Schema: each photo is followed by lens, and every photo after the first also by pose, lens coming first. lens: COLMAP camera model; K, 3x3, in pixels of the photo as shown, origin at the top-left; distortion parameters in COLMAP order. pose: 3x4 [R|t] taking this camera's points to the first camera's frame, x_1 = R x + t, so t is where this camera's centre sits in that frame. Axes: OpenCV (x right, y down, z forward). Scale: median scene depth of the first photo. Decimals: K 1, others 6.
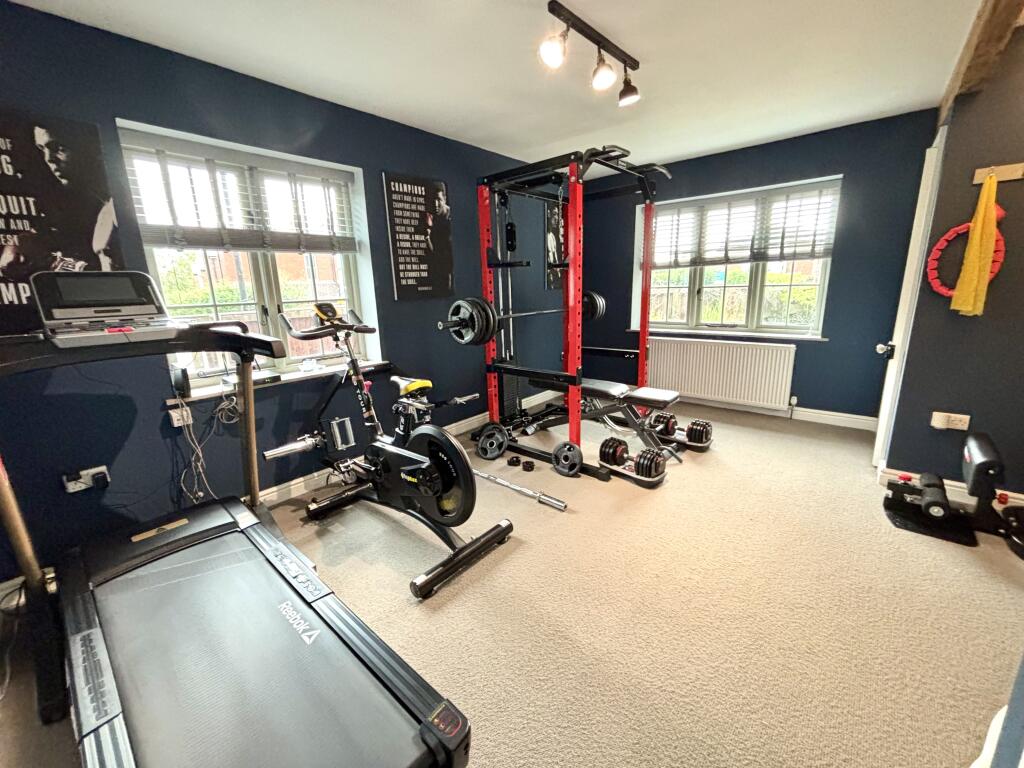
lens RADIAL K [[414.7, 0, 511.6], [0, 414.7, 383.1], [0, 0, 1]] dist [0.002235, -0.001458]
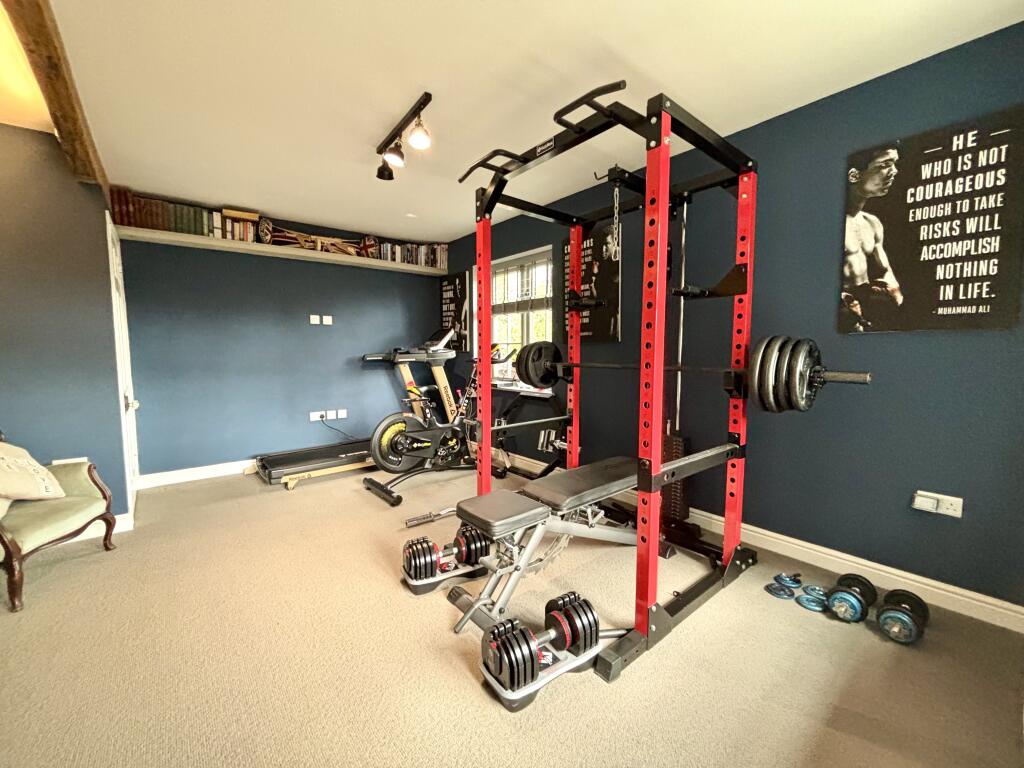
lens RADIAL K [[414.7, 0, 511.7], [0, 414.7, 383.4], [0, 0, 1]] dist [0.002235, -0.001458]
pose [[-0.165607, 0.117177, -0.979206, 0.868703], [-0.209241, 0.966135, 0.151001, -0.228770], [0.963739, 0.229897, -0.135481, 1.003750]]
